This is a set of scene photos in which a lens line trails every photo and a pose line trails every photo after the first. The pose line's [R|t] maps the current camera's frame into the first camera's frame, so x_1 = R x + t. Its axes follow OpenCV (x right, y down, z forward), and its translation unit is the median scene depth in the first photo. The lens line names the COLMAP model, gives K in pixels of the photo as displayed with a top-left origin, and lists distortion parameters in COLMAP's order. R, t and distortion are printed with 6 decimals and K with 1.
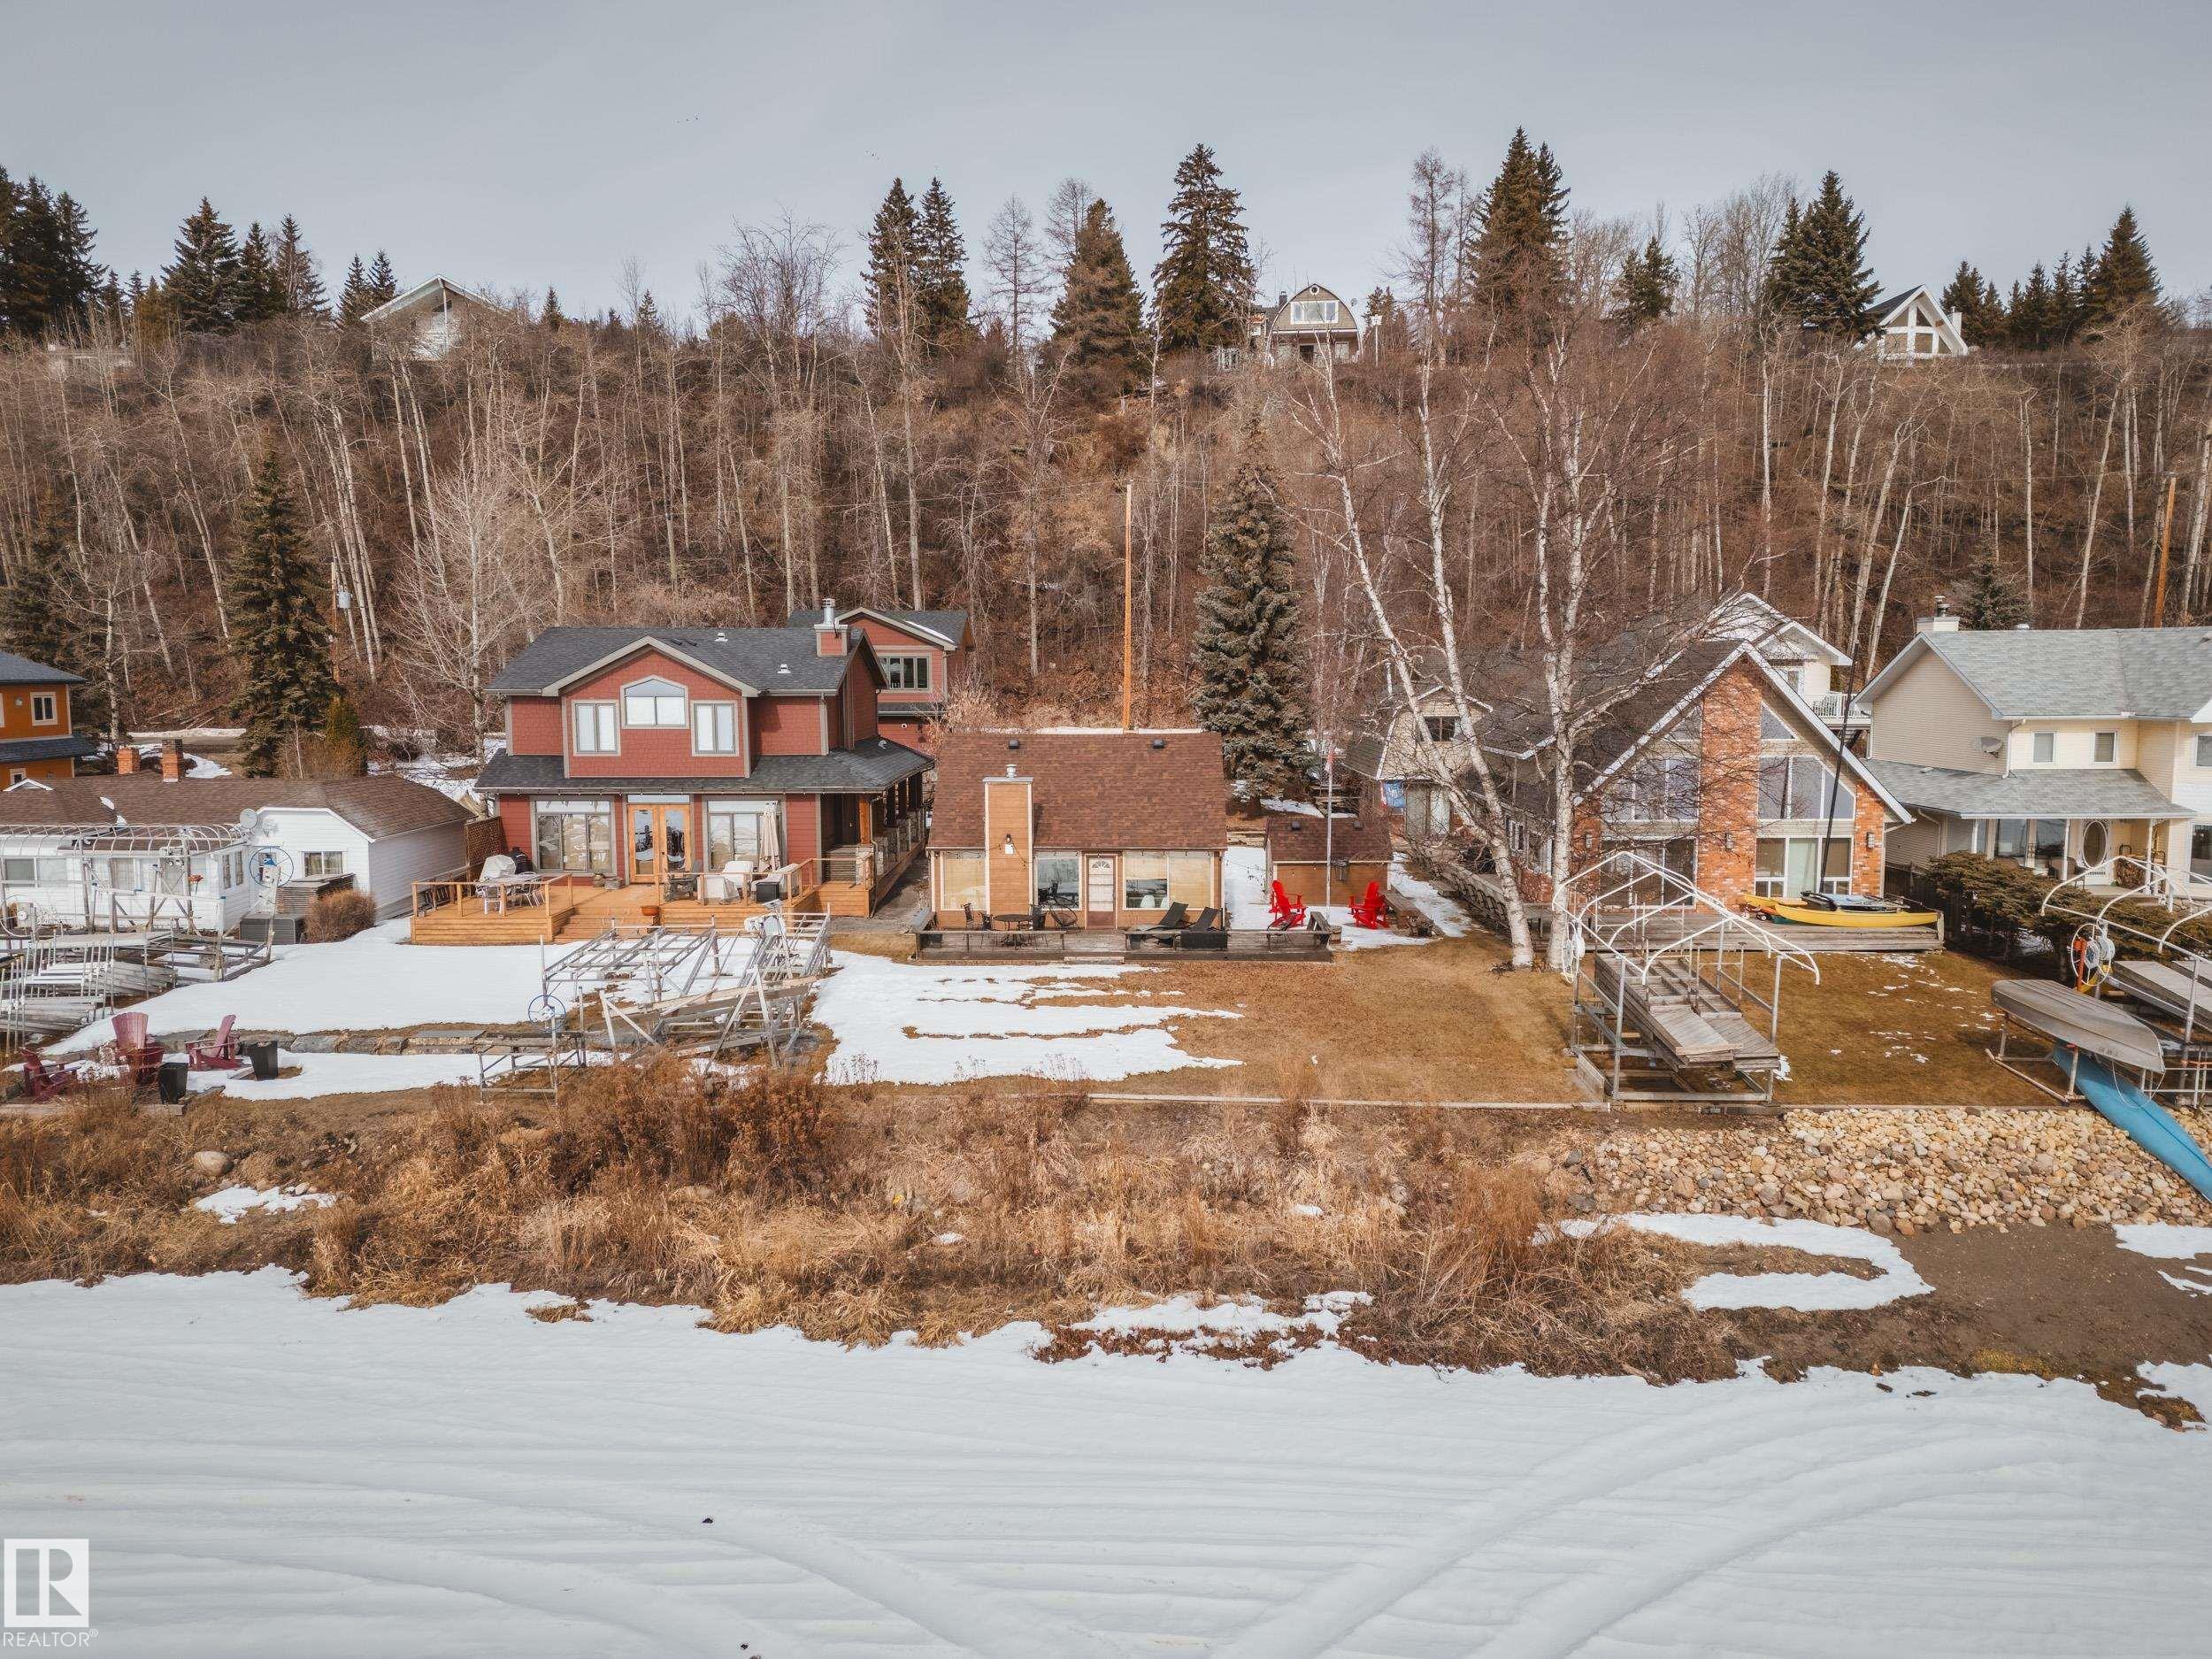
lens RADIAL K [[1608.1, 0, 1113.8], [0, 1608.1, 830.1], [0, 0, 1]] dist [0.083054, -0.072735]
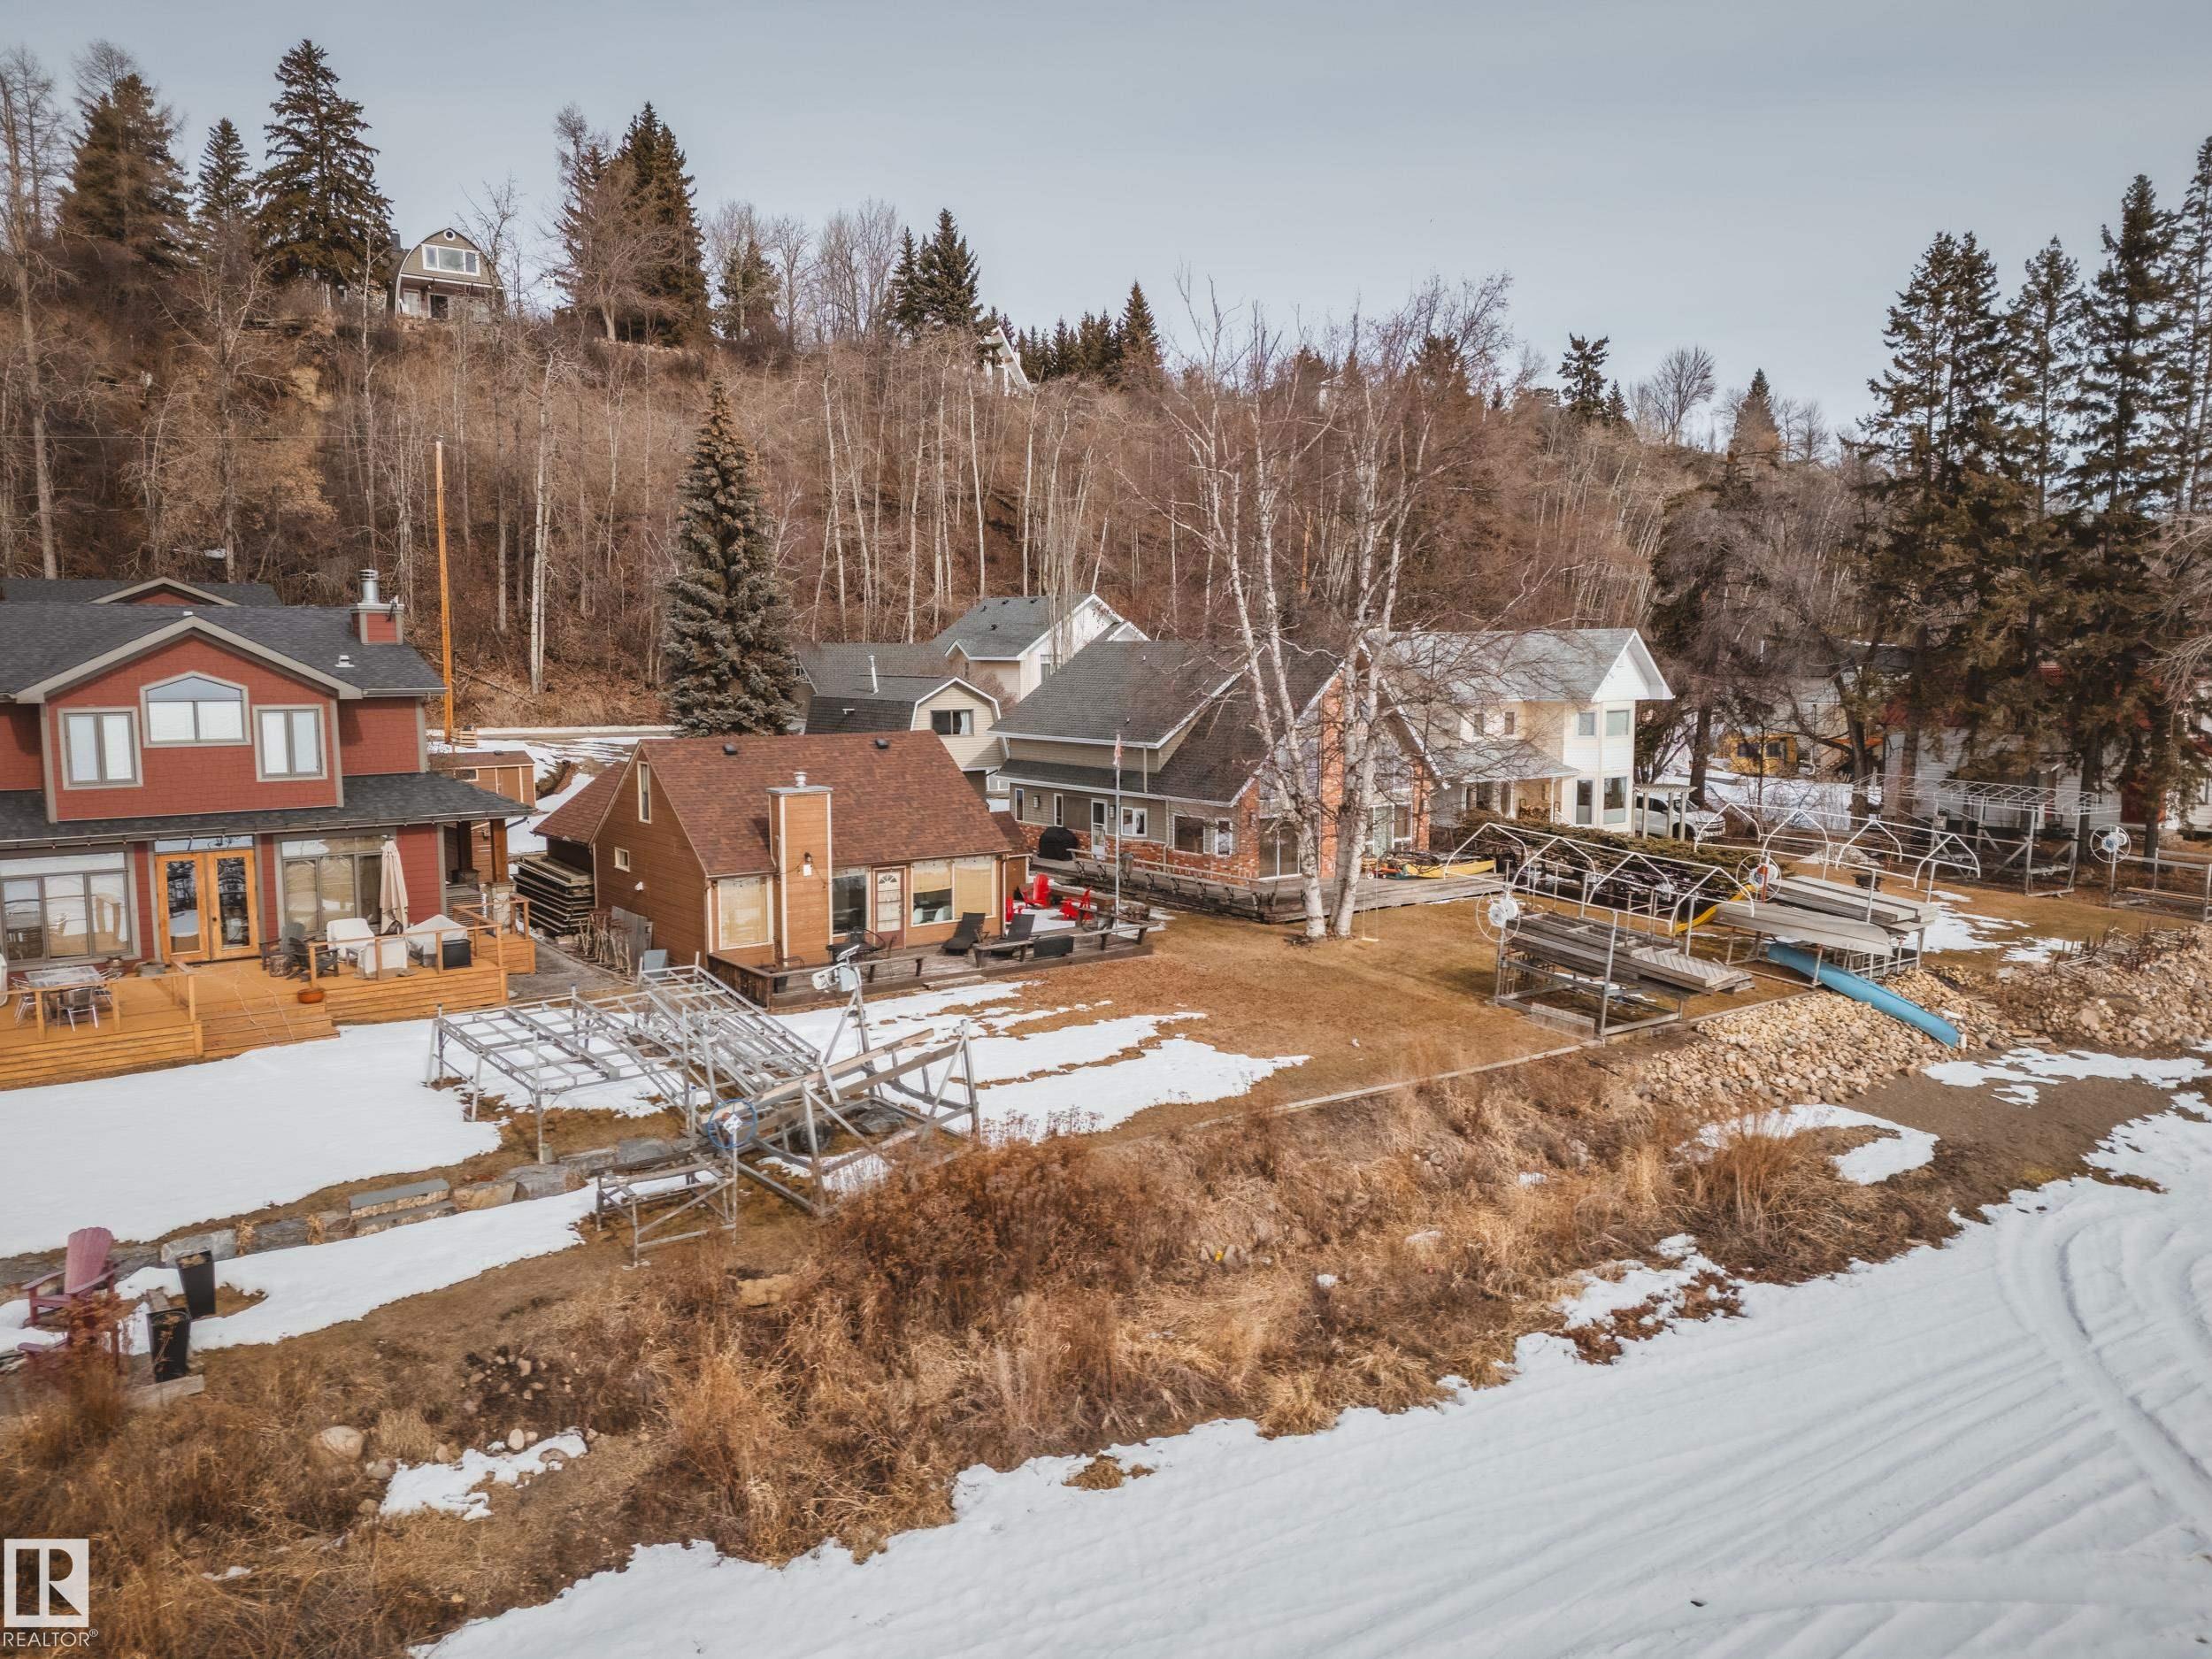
lens RADIAL K [[1608.1, 0, 1112.8], [0, 1608.1, 824.1], [0, 0, 1]] dist [0.083054, -0.072735]
pose [[0.790970, -0.063389, 0.608562, -0.427942], [0.062034, 0.997802, 0.023306, -0.021135], [-0.608702, 0.019317, 0.793164, 0.192283]]
